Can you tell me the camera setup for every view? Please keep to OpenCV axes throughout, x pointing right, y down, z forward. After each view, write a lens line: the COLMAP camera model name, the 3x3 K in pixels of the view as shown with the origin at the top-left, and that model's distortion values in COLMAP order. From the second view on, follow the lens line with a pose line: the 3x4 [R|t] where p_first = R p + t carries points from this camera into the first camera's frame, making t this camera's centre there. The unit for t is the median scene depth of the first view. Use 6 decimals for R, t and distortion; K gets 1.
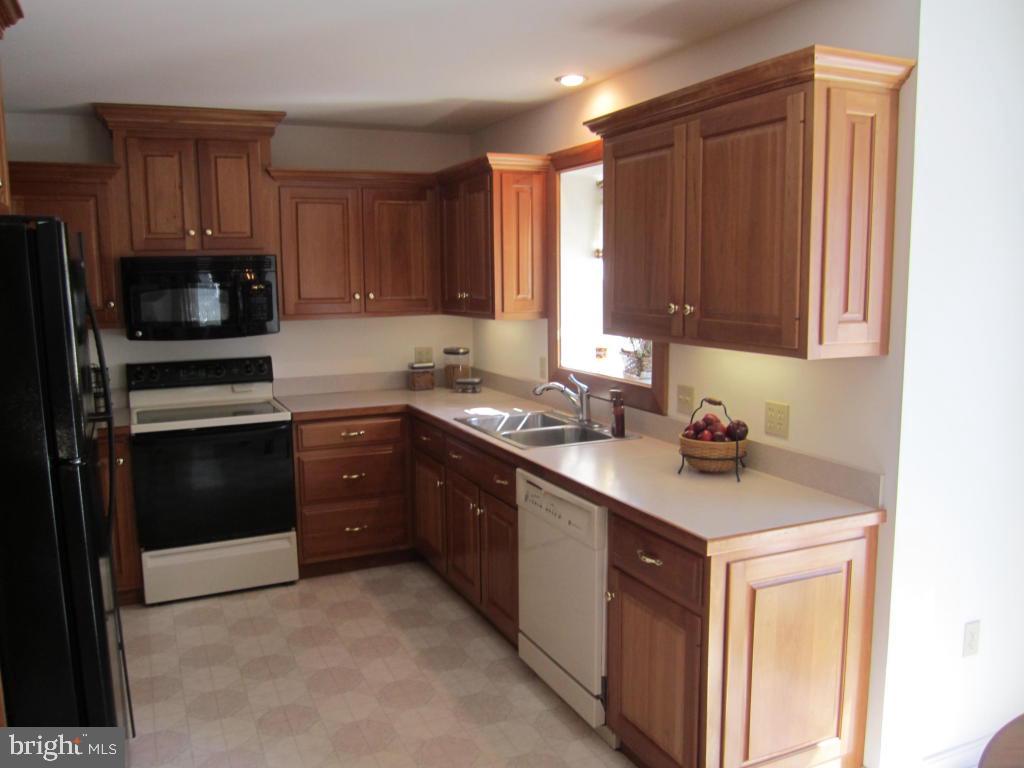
lens RADIAL K [[841.2, 0, 512.0], [0, 841.2, 384.0], [0, 0, 1]] dist [-0.059838, 0.007558]
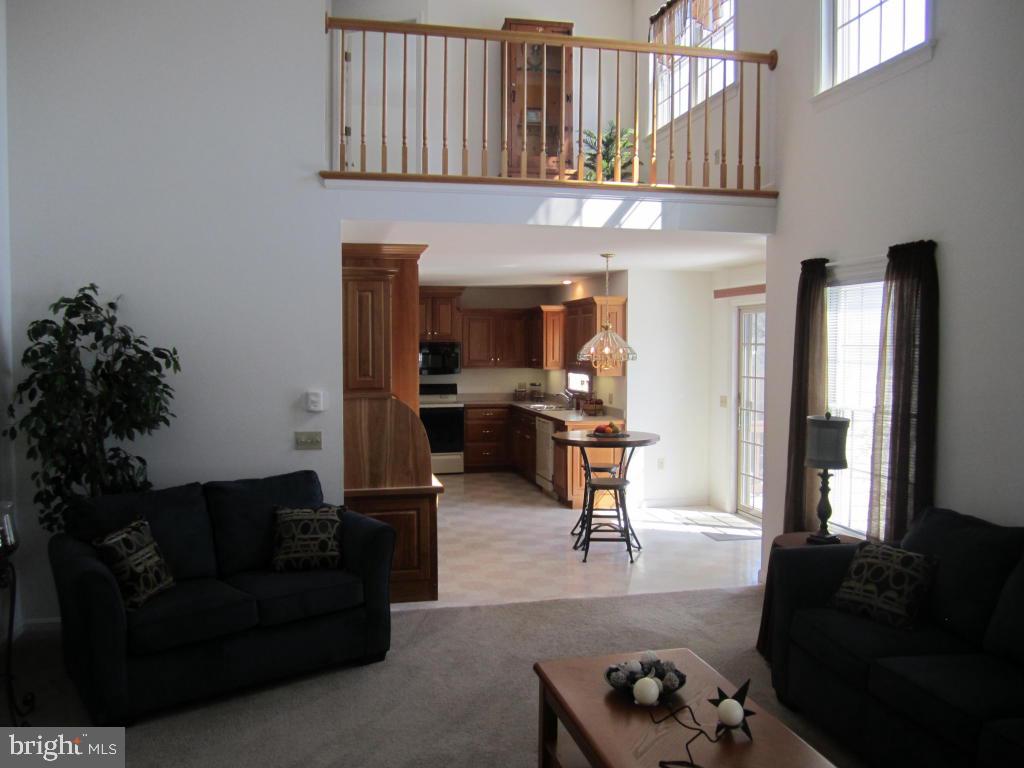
lens RADIAL K [[841.2, 0, 512.0], [0, 841.2, 384.0], [0, 0, 1]] dist [-0.059838, 0.007558]
pose [[0.979033, 0.021473, -0.202567, 0.381264], [-0.037932, 0.996253, -0.077725, 0.159927], [0.200139, 0.083779, 0.976179, -1.416040]]
